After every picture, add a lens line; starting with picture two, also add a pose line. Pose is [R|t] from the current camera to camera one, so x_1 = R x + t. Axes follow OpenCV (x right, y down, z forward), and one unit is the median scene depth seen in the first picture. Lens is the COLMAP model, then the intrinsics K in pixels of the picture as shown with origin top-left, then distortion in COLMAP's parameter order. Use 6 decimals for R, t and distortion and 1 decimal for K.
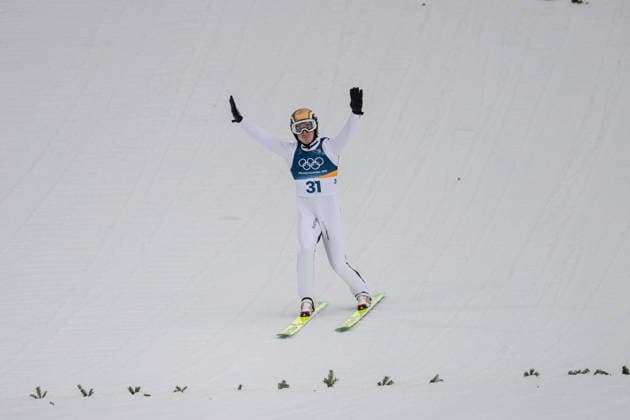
lens RADIAL K [[3818.5, 0, 315.0], [0, 3818.5, 210.0], [0, 0, 1]] dist [0.086634, -16.073300]
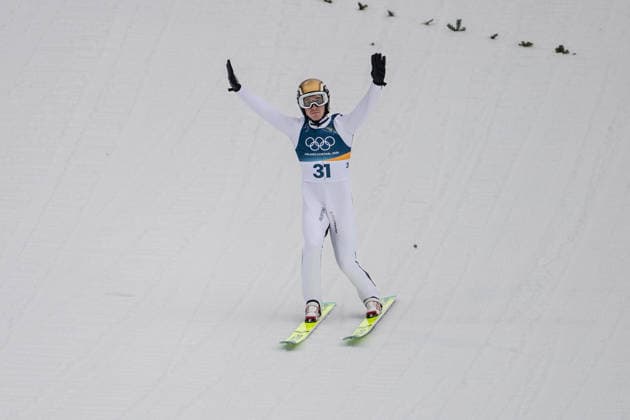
lens RADIAL K [[3818.5, 0, 315.0], [0, 3818.5, 210.0], [0, 0, 1]] dist [0.086634, -16.073300]
pose [[0.999285, 0.037469, 0.004988, -0.005837], [-0.037456, 0.999295, -0.002709, 0.005001], [-0.005086, 0.002520, 0.999984, 0.149464]]
